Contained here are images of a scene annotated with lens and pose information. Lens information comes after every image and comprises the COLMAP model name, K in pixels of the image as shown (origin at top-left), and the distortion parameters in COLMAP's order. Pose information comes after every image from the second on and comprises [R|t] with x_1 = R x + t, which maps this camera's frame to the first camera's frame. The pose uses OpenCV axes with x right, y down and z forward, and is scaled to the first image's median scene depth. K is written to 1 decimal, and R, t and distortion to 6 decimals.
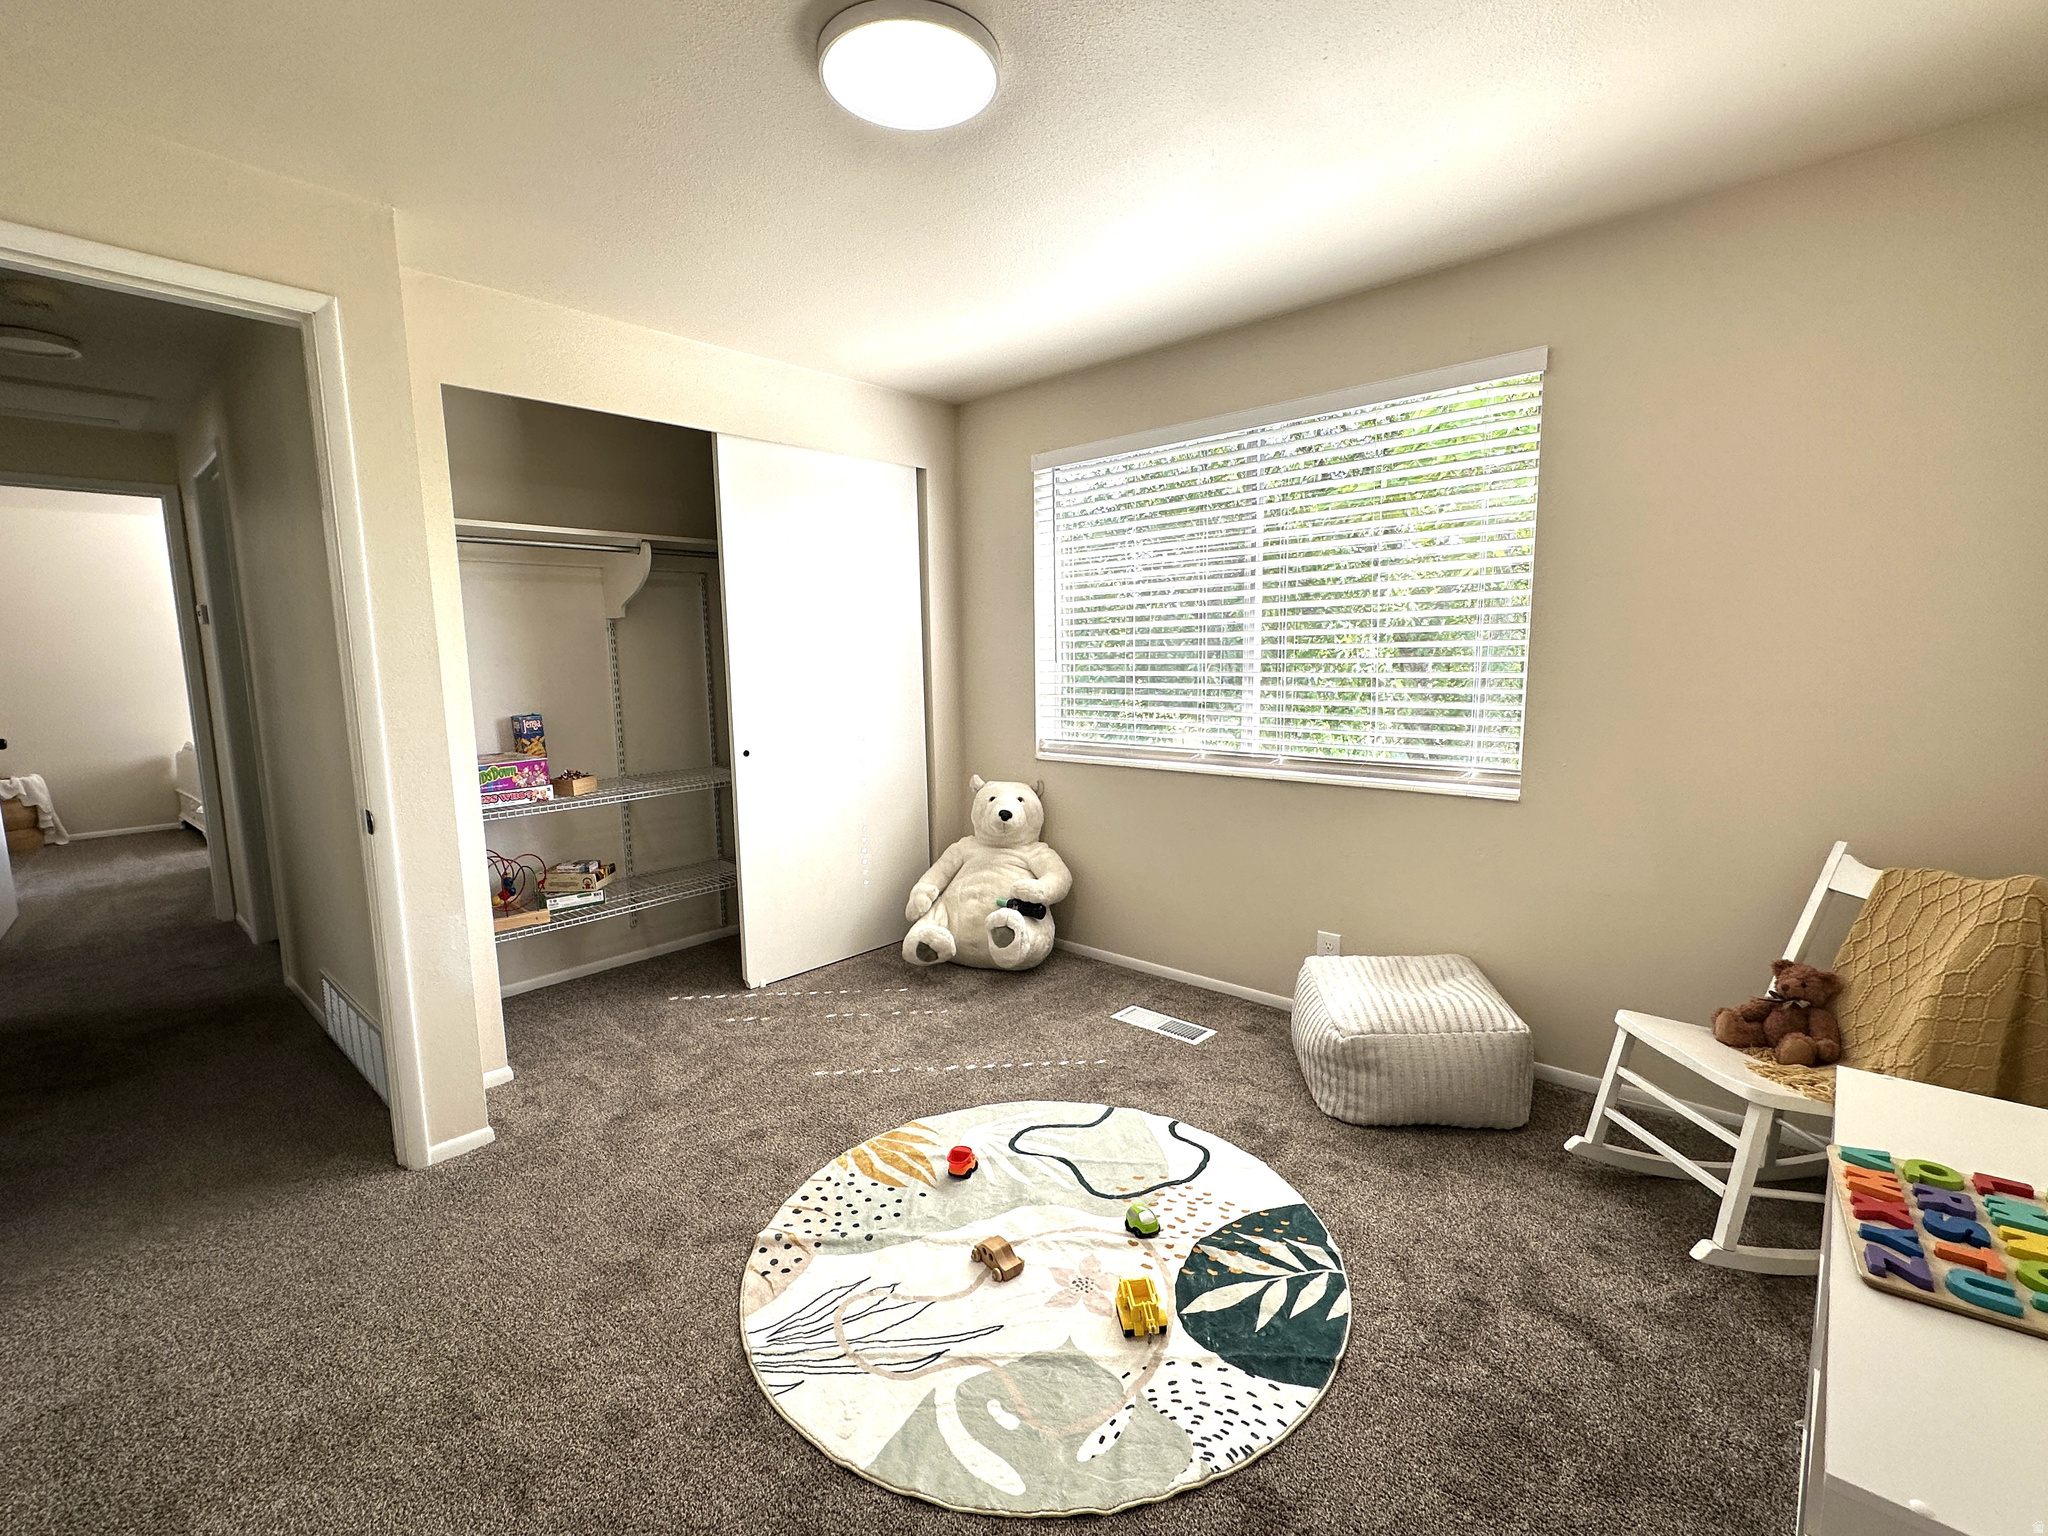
lens RADIAL K [[912.0, 0, 1017.0], [0, 912.0, 765.8], [0, 0, 1]] dist [-0.001479, 0.000101]
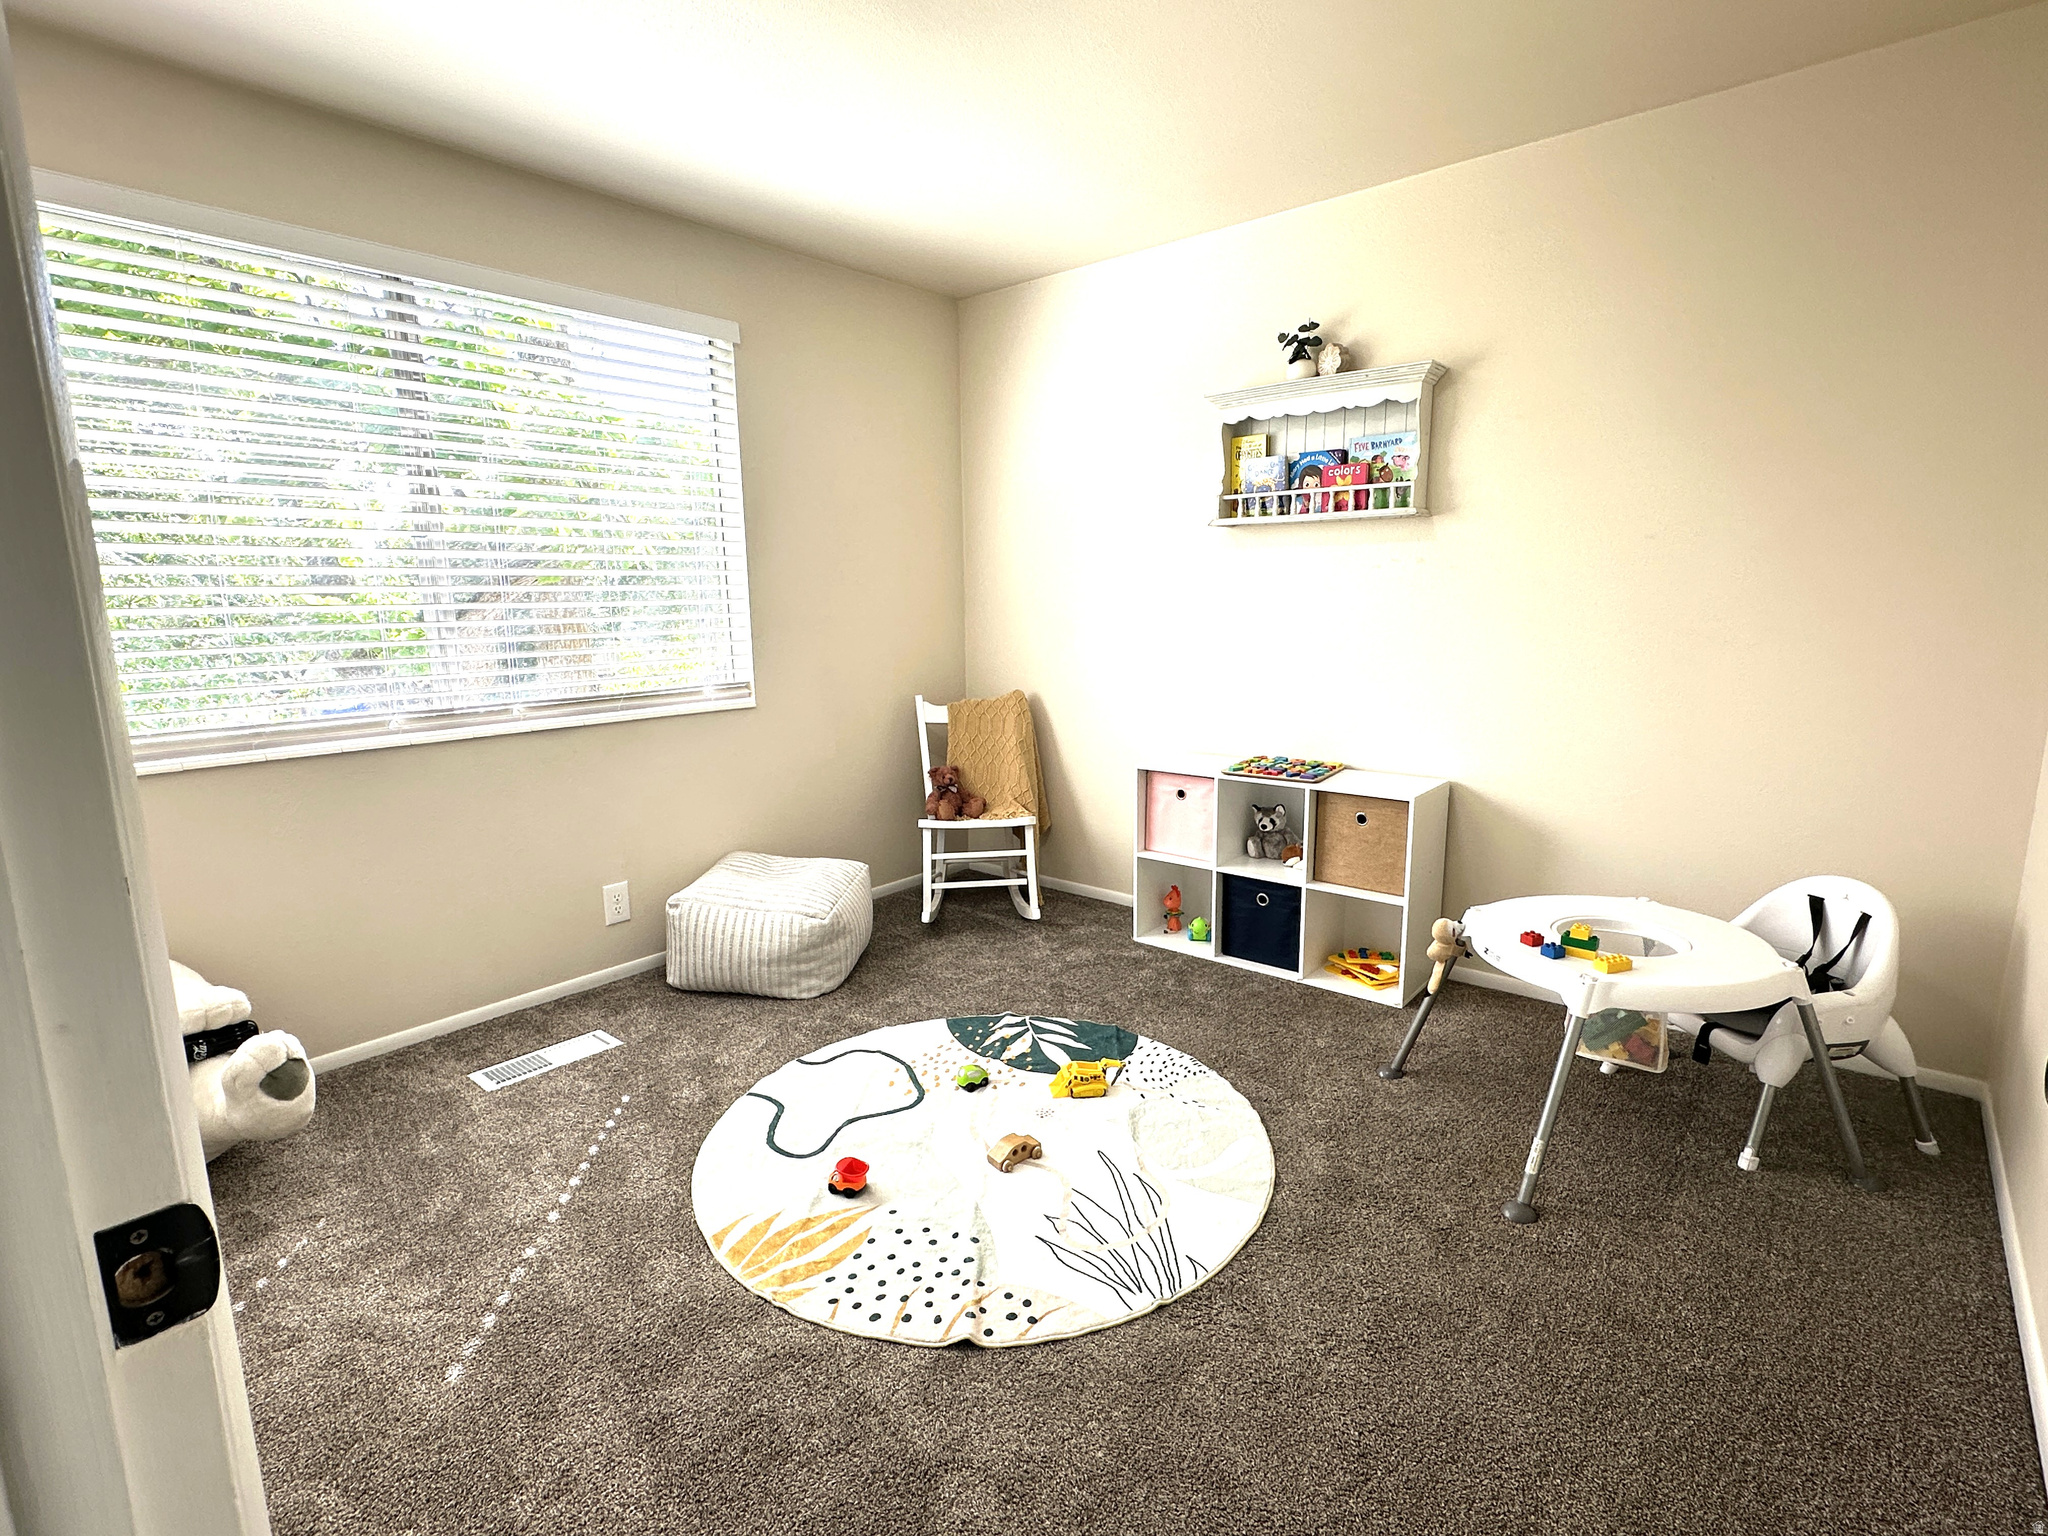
lens RADIAL K [[998.8, 0, 1024.0], [0, 998.8, 768.0], [0, 0, 1]] dist [0.004097, 0.000555]
pose [[-0.037554, -0.155222, 0.987165, -0.982118], [0.137580, 0.977652, 0.158960, -0.054091], [-0.989779, 0.141783, -0.015360, 0.875228]]
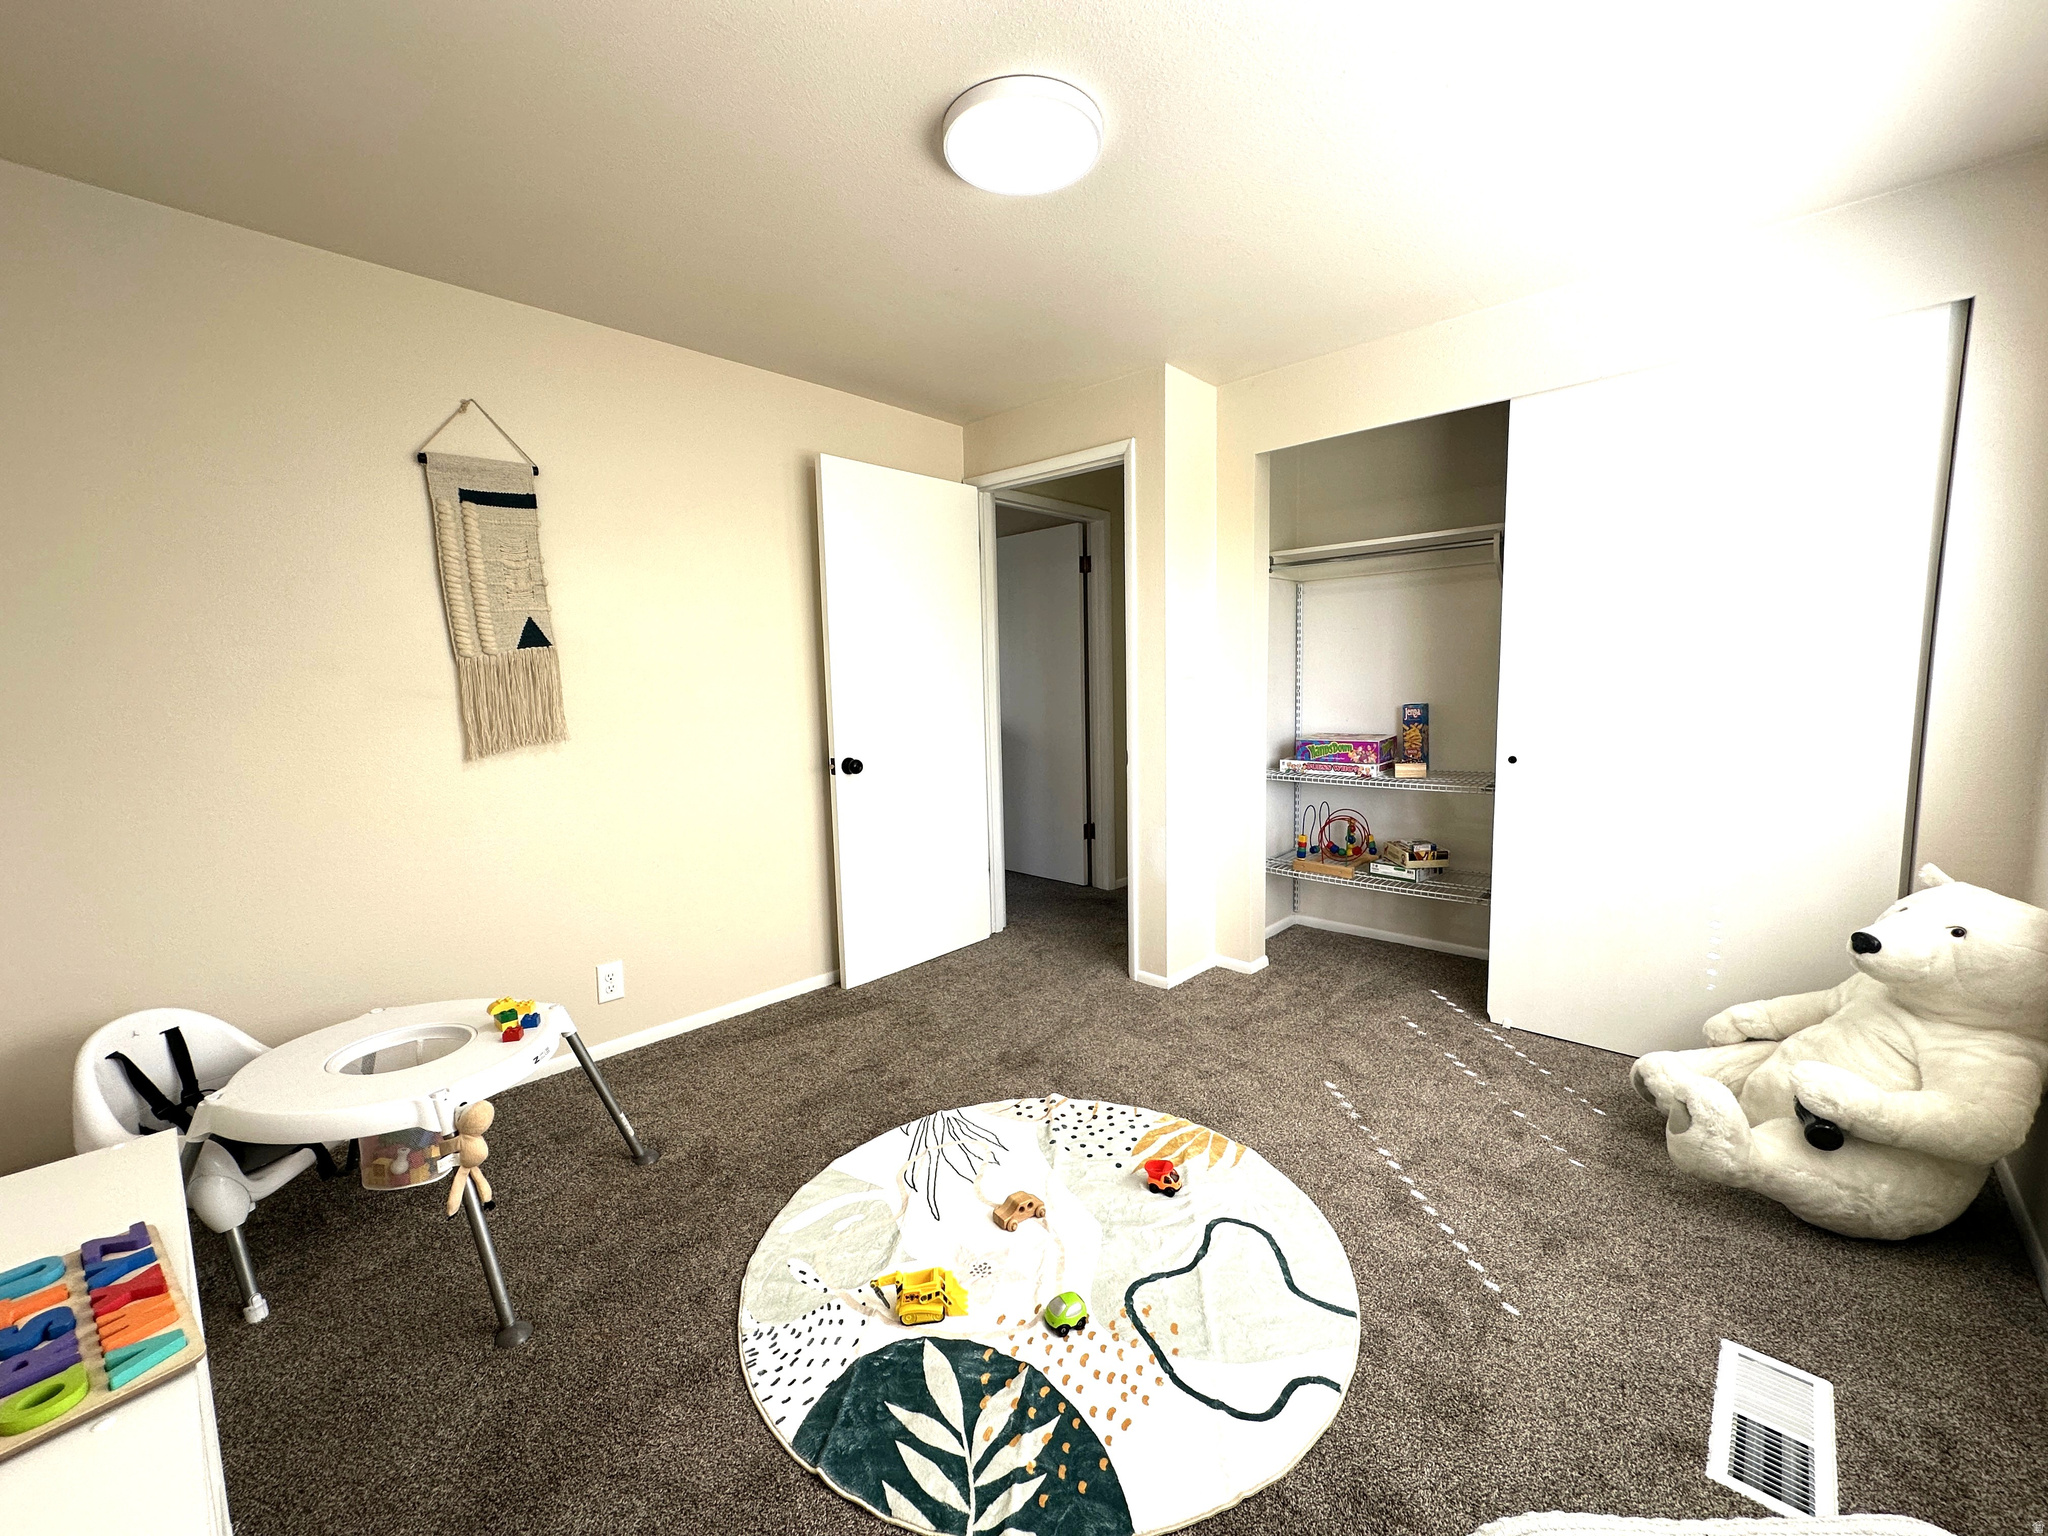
lens RADIAL K [[815.9, 0, 1022.6], [0, 815.9, 760.1], [0, 0, 1]] dist [0.001057, -0.000159]
pose [[-0.013366, 0.118128, -0.992908, 0.809581], [-0.104376, 0.987407, 0.118879, -0.094716], [0.994448, 0.105224, -0.000868, 0.878069]]
